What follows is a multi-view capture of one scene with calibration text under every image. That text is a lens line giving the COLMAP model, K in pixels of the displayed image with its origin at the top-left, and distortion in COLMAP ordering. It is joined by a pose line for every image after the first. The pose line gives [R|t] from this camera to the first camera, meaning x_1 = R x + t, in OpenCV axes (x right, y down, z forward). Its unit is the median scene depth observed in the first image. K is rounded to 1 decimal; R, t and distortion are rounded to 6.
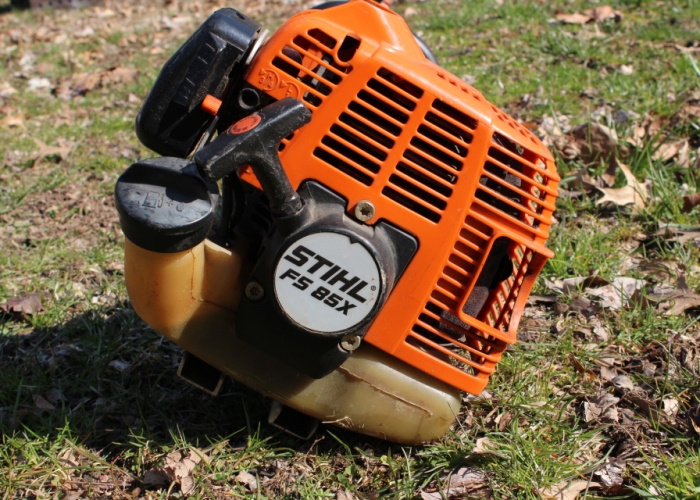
lens RADIAL K [[1056.3, 0, 350.0], [0, 1056.3, 250.0], [0, 0, 1]] dist [-0.109731, 0.161602]
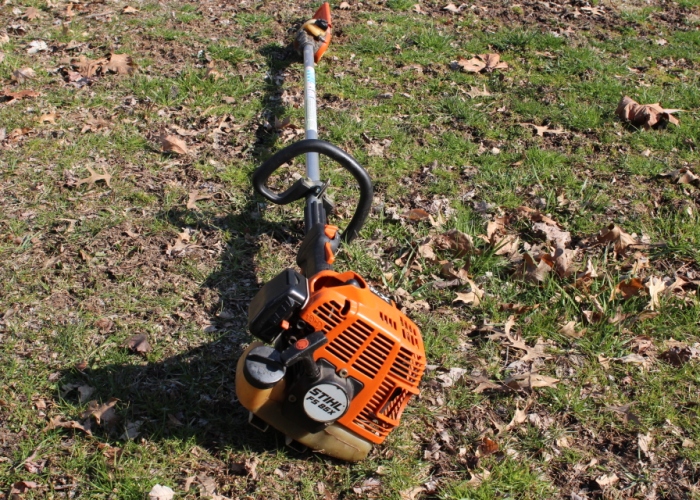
lens RADIAL K [[1056.3, 0, 350.0], [0, 1056.3, 250.0], [0, 0, 1]] dist [-0.109731, 0.161602]
pose [[0.987770, 0.101261, 0.118561, -0.265303], [-0.117331, 0.983527, 0.137506, -0.601222], [-0.102684, -0.149735, 0.983380, -1.225085]]
